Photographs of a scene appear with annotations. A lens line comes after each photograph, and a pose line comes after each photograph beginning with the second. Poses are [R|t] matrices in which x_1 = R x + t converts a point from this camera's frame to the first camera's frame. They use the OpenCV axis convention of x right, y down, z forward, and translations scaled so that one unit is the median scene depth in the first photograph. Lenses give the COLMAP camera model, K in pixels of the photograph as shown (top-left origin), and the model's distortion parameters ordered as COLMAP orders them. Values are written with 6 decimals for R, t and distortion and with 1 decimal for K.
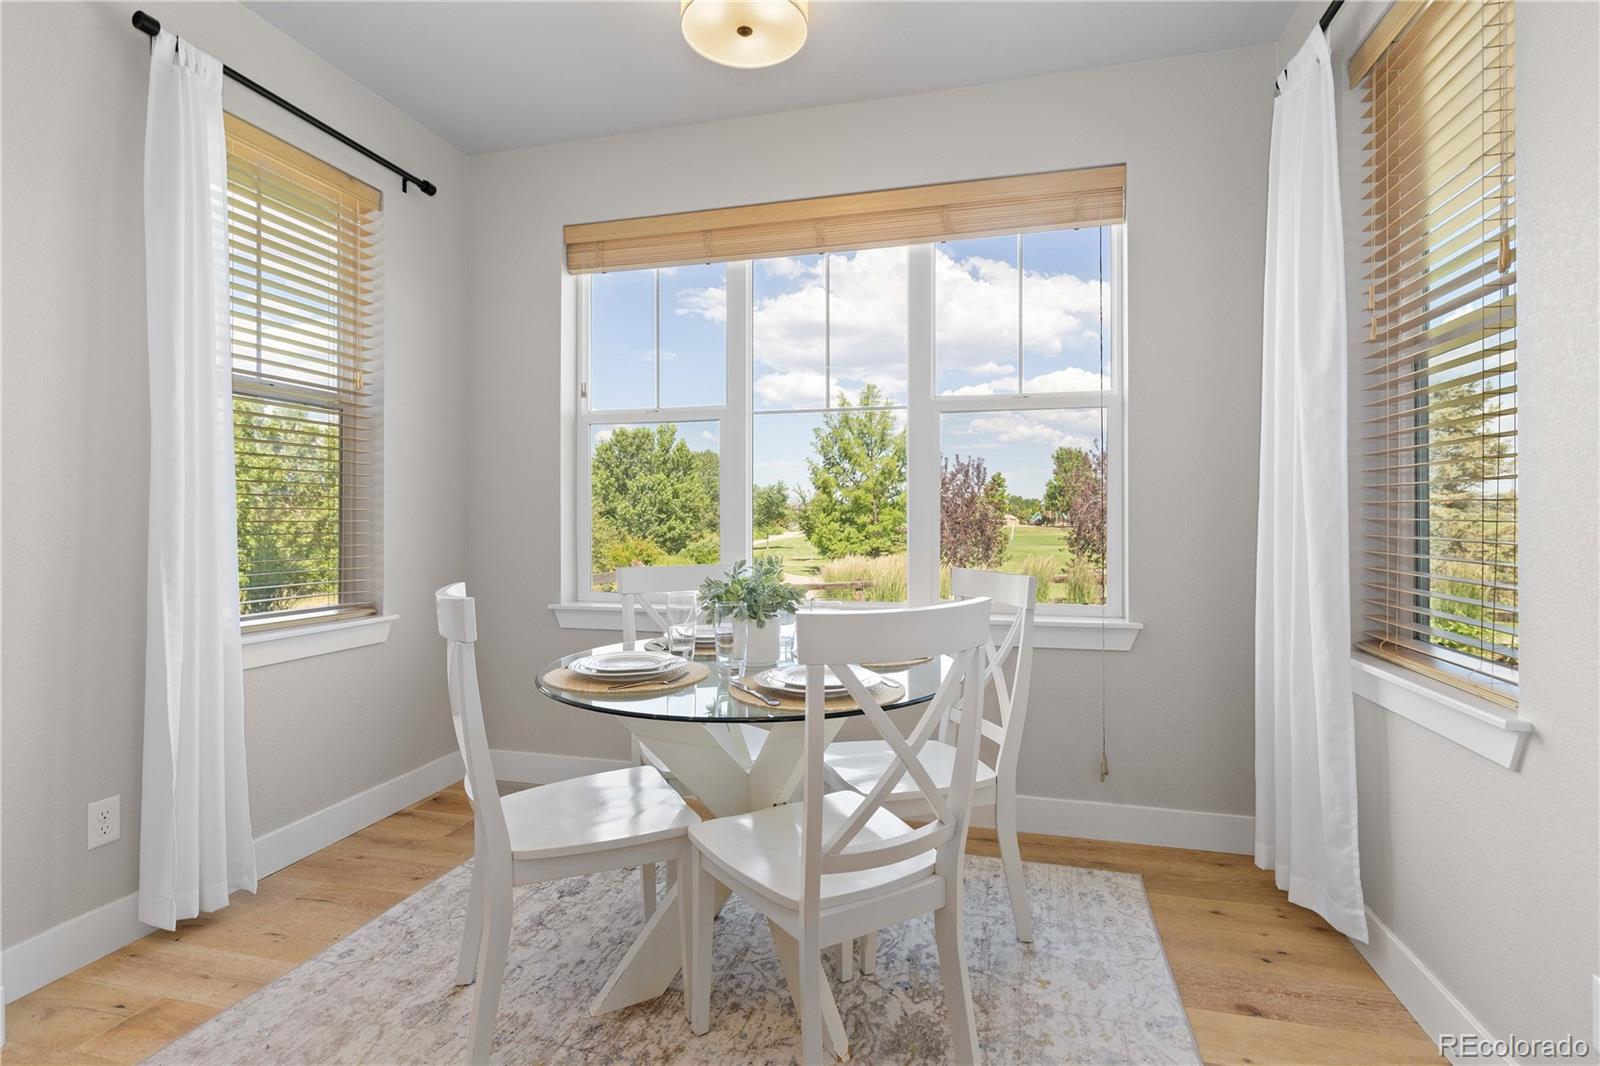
lens RADIAL K [[772.3, 0, 798.2], [0, 772.3, 512.9], [0, 0, 1]] dist [0.000158, 0.000150]
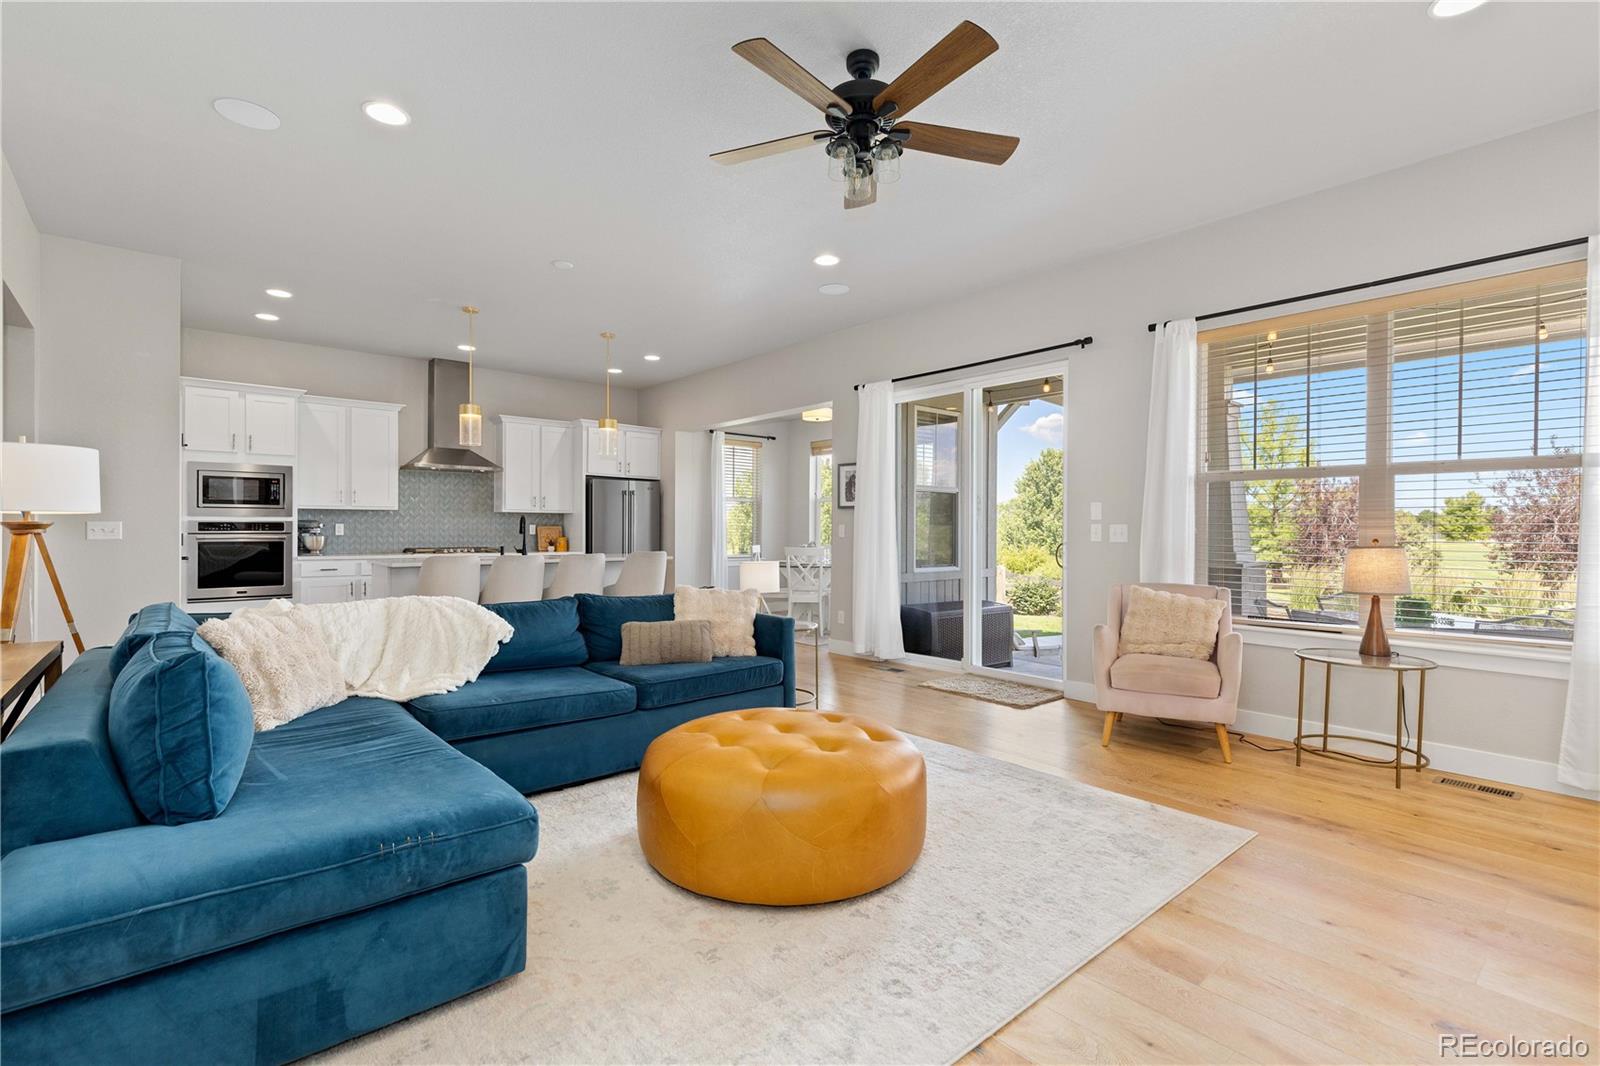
lens RADIAL K [[728.1, 0, 790.4], [0, 728.1, 529.3], [0, 0, 1]] dist [0.010602, -0.002743]
pose [[0.817004, 0.003358, -0.576622, 1.504343], [0.001018, 0.999973, 0.007267, -0.028824], [0.576631, -0.006524, 0.816979, -1.678721]]
